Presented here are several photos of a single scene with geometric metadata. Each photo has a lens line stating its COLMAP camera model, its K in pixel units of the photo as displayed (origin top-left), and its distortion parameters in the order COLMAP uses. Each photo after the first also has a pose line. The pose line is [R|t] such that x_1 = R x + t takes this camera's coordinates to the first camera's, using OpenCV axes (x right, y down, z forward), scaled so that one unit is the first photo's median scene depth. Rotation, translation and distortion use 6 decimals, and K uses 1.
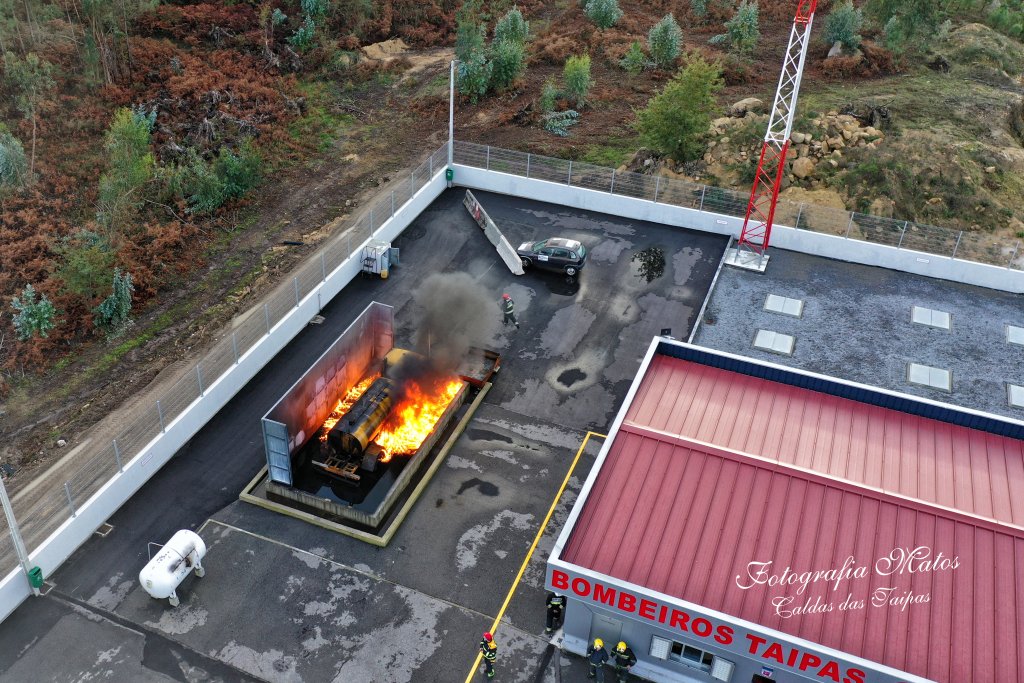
lens RADIAL K [[956.8, 0, 413.5], [0, 956.8, 340.2], [0, 0, 1]] dist [-0.007386, -0.002673]
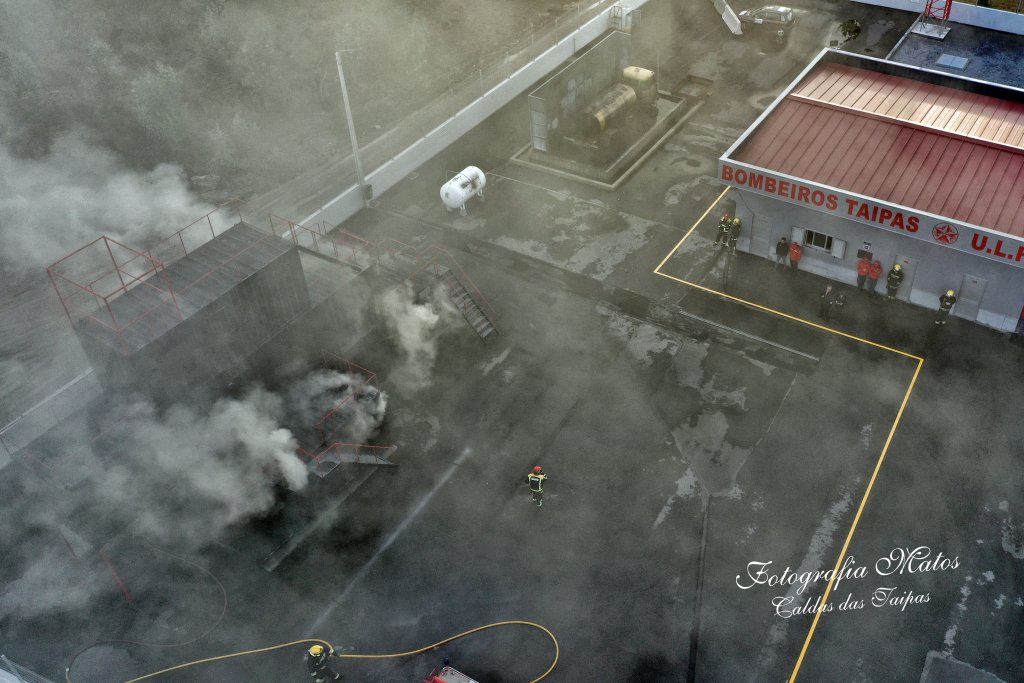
lens RADIAL K [[957.7, 0, 603.3], [0, 957.7, 341.6], [0, 0, 1]] dist [-0.004201, -0.002814]
pose [[0.996622, 0.050945, -0.064408, 0.052250], [-0.042855, 0.991693, 0.121280, 0.247918], [0.070051, -0.118110, 0.990526, -0.371413]]
